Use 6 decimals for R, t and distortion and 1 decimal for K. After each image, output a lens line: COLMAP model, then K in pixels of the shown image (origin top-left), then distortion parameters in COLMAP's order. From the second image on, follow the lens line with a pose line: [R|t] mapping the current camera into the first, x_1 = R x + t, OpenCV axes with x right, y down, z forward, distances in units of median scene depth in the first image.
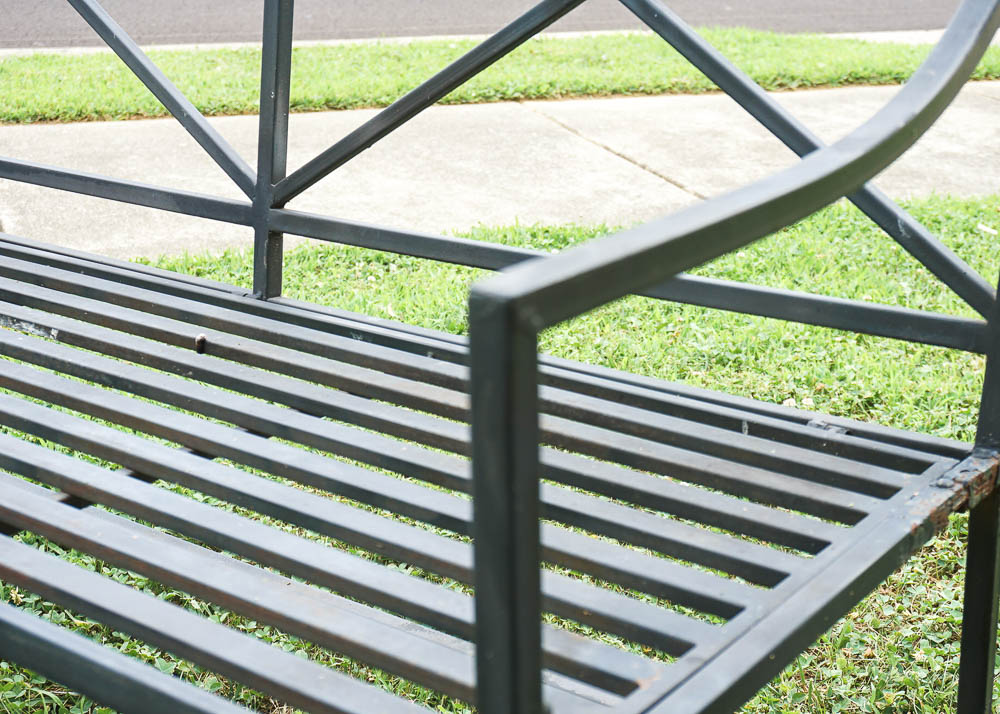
lens RADIAL K [[1479.1, 0, 502.8], [0, 1479.1, 359.3], [0, 0, 1]] dist [0.019974, 0.000000]
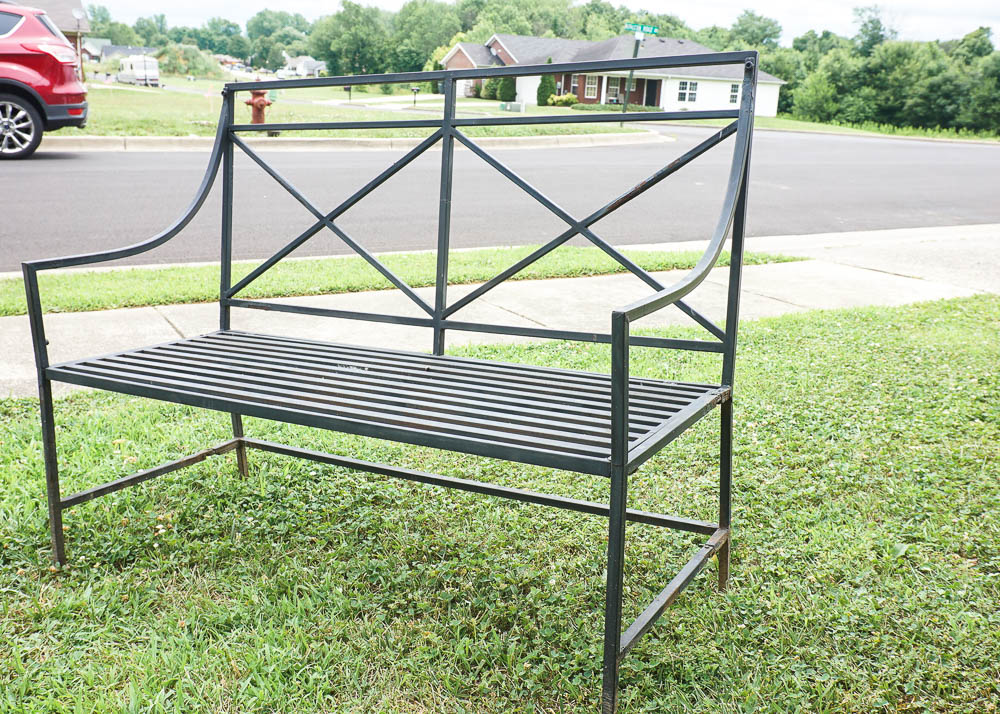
lens RADIAL K [[949.9, 0, 489.7], [0, 949.9, 354.9], [0, 0, 1]] dist [0.035383, 0.000000]
pose [[0.992762, -0.033204, 0.115421, -0.263386], [0.044931, 0.993919, -0.100531, 0.121596], [-0.111381, 0.104990, 0.988216, -0.618644]]
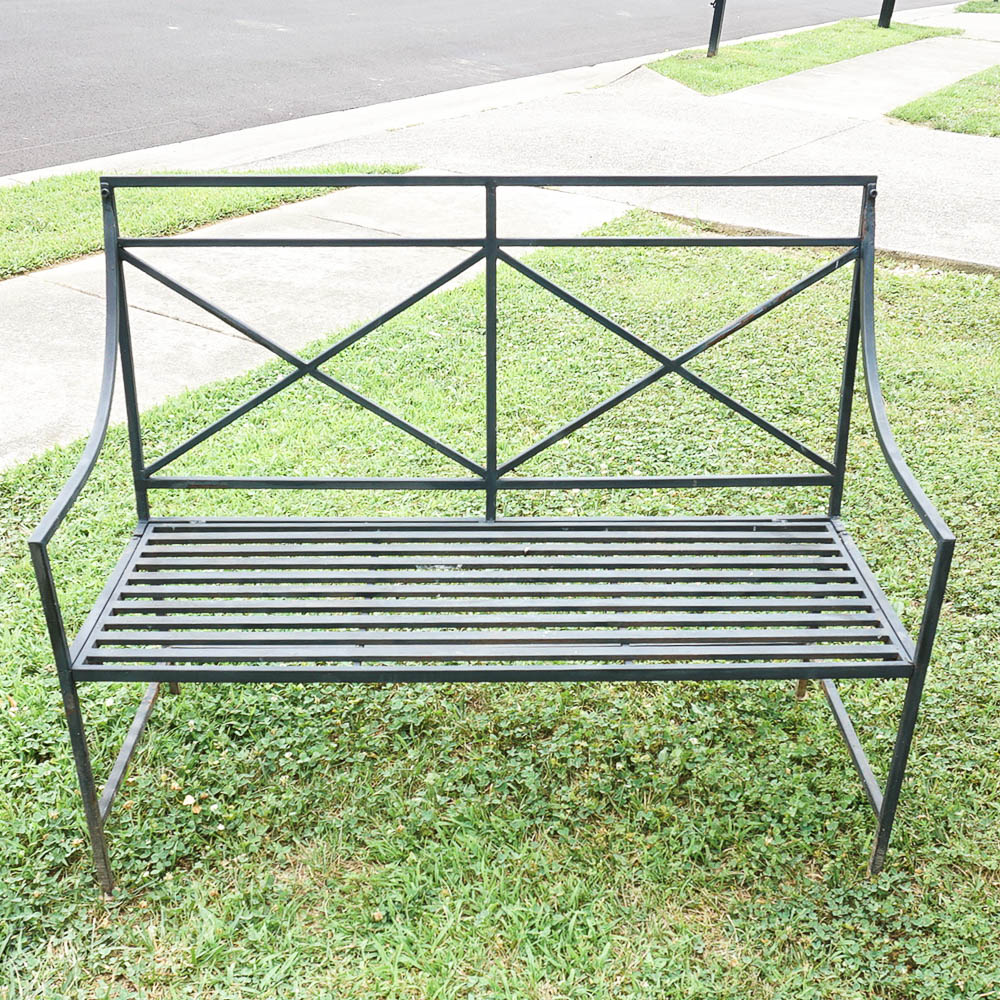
lens RADIAL K [[1186.3, 0, 496.9], [0, 1186.3, 581.7], [0, 0, 1]] dist [-0.035343, 0.000000]
pose [[0.789584, -0.297623, 0.536635, -1.097266], [0.183077, 0.948935, 0.256916, -0.395782], [-0.585696, -0.104611, 0.803752, -0.393342]]
